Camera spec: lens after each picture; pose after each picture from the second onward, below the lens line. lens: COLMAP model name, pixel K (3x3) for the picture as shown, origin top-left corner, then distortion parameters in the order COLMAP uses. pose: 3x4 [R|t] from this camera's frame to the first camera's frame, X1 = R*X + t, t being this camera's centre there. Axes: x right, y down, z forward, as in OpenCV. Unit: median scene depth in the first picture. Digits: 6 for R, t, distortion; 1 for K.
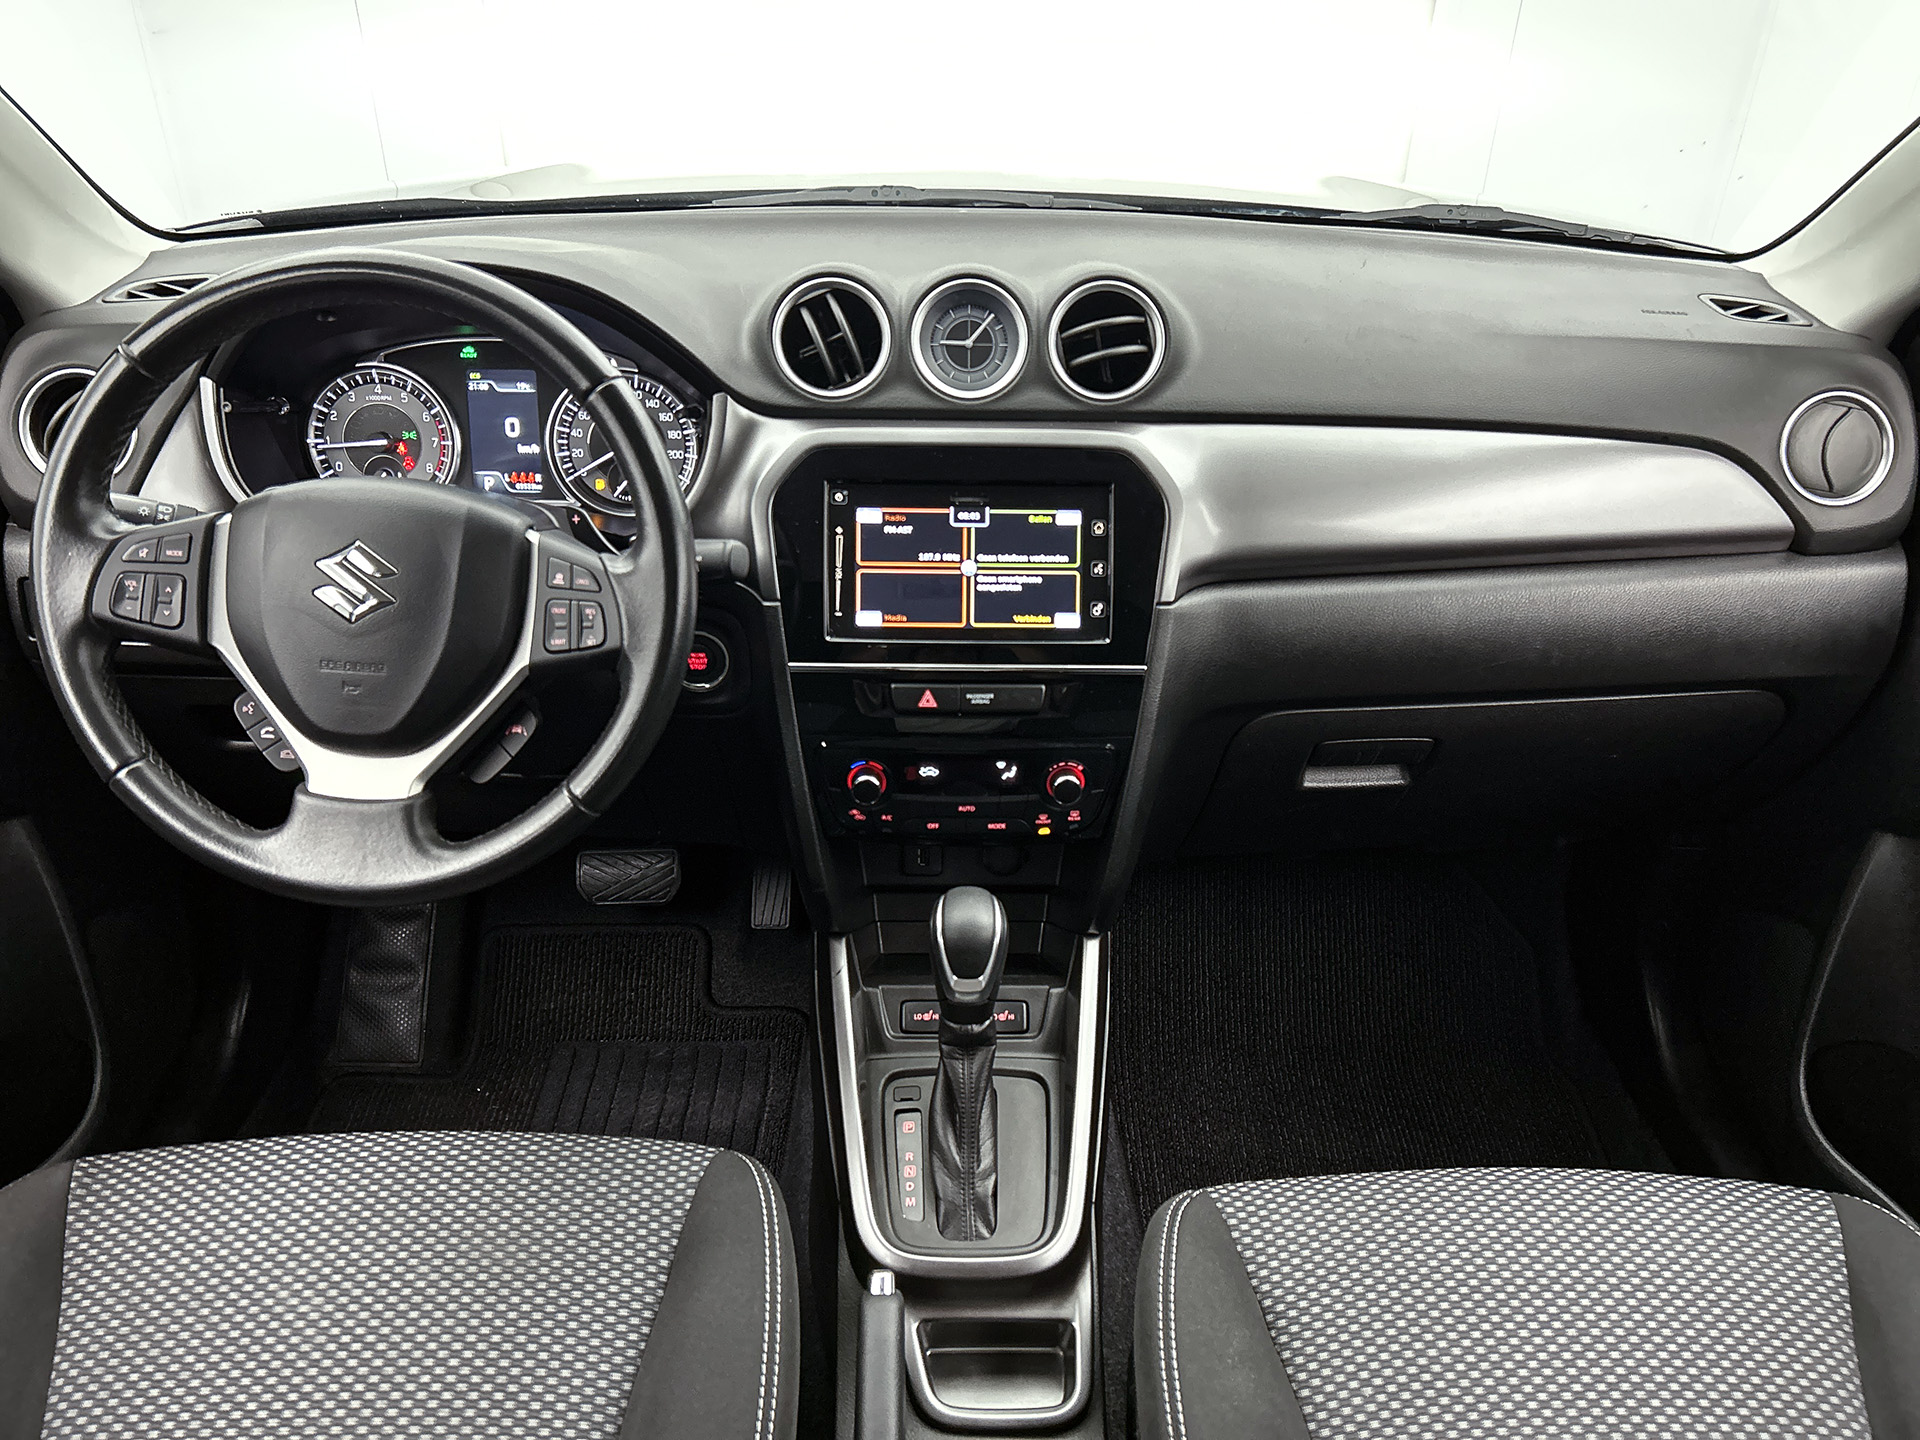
lens RADIAL K [[1432.0, 0, 973.1], [0, 1432.0, 719.3], [0, 0, 1]] dist [0.012791, -0.011011]
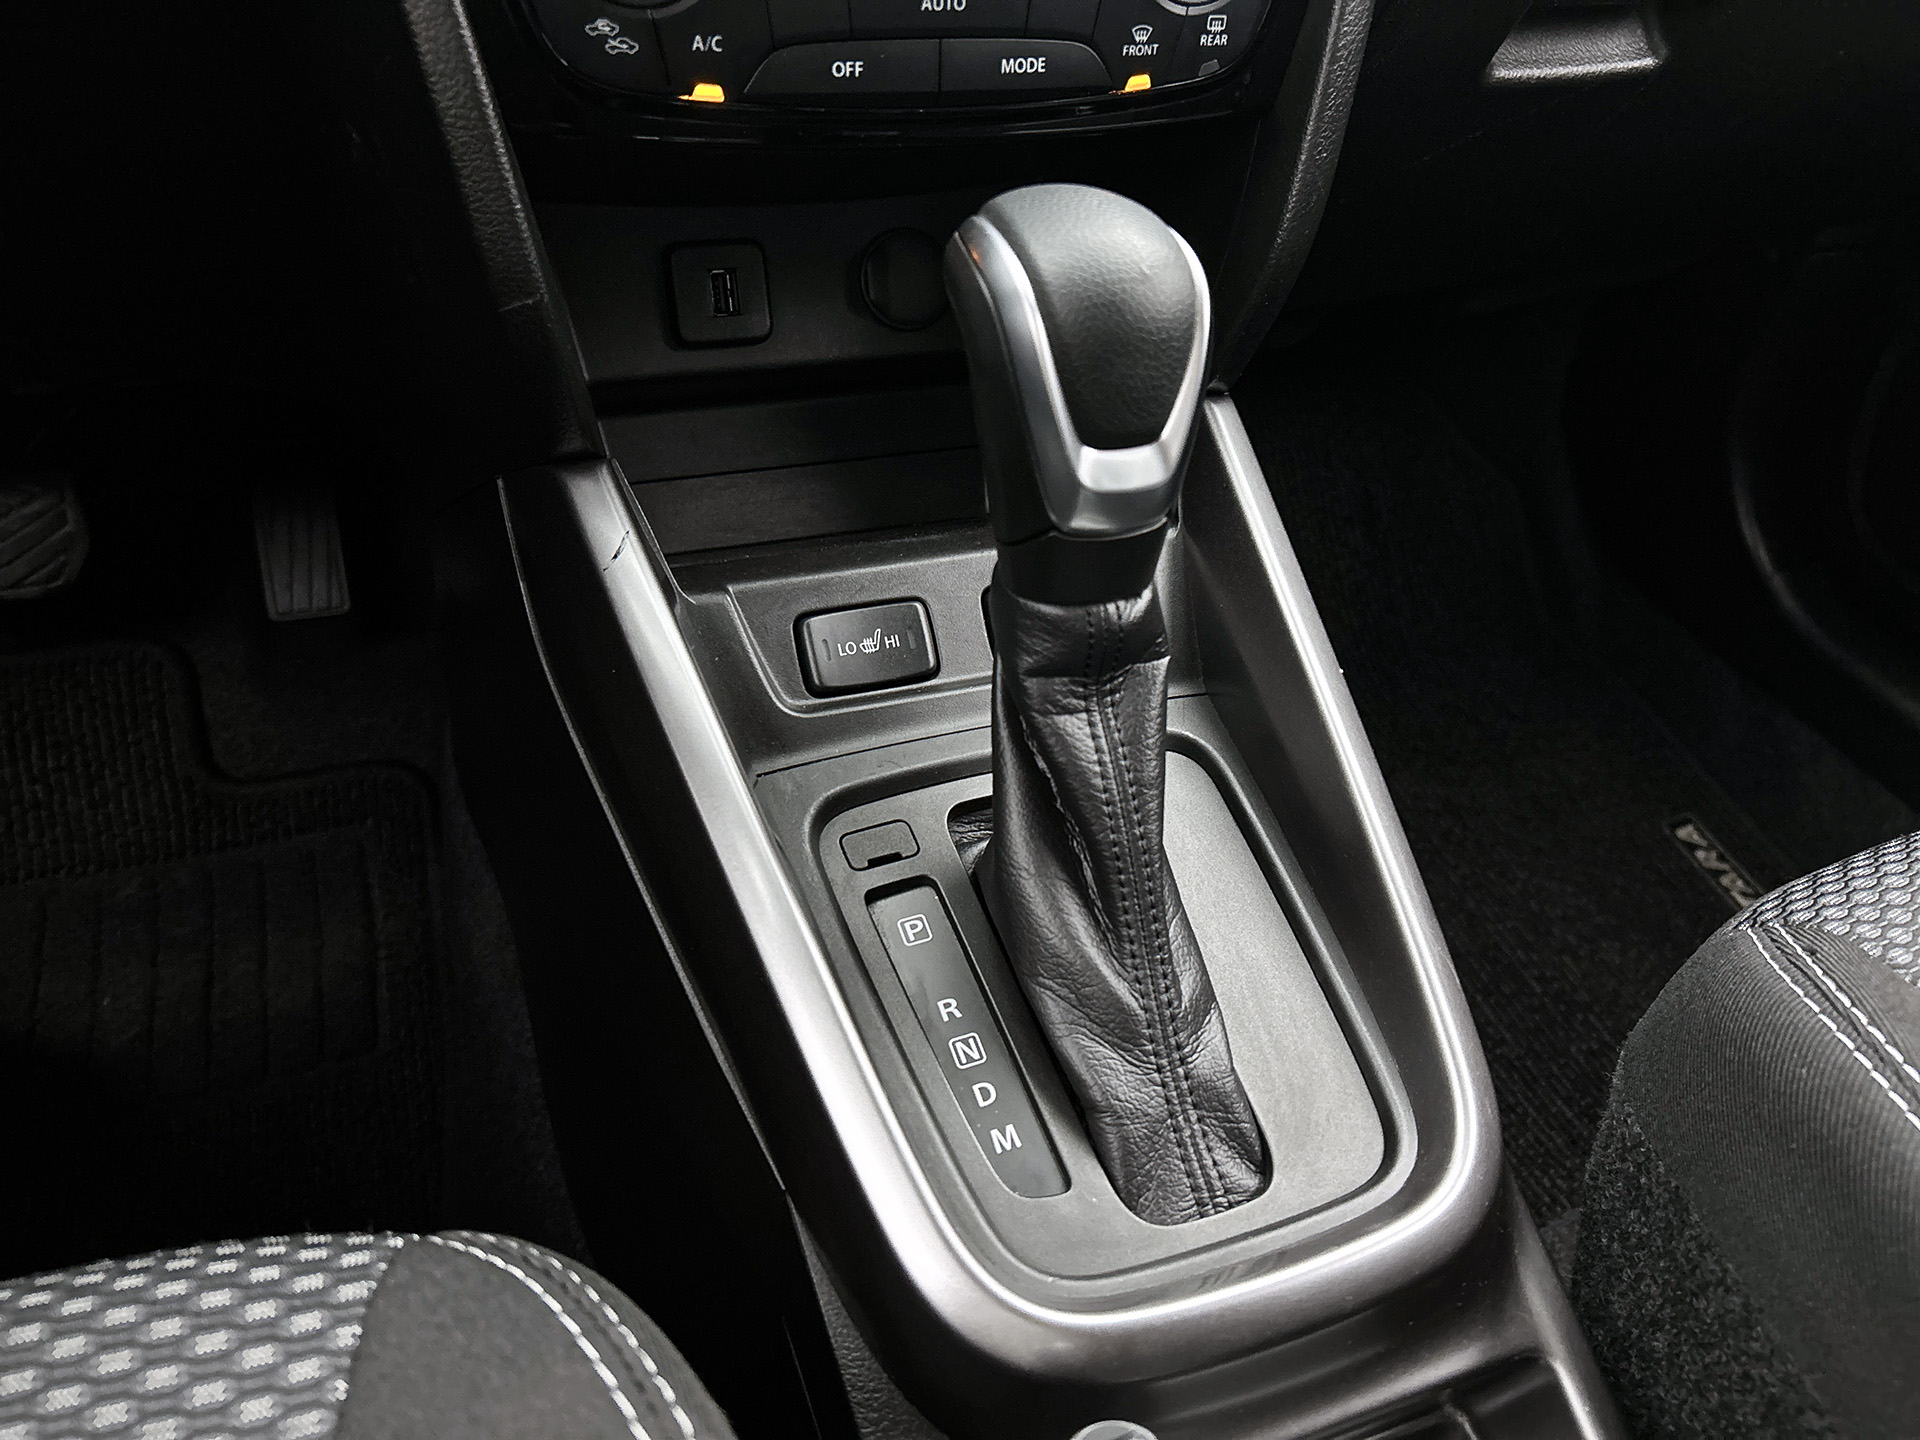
lens RADIAL K [[1432.0, 0, 958.2], [0, 1432.0, 740.5], [0, 0, 1]] dist [0.012791, -0.011011]
pose [[0.937723, -0.166344, 0.304968, -0.127998], [0.106217, 0.973149, 0.204204, 0.156503], [-0.330747, -0.159094, 0.930213, 0.632450]]
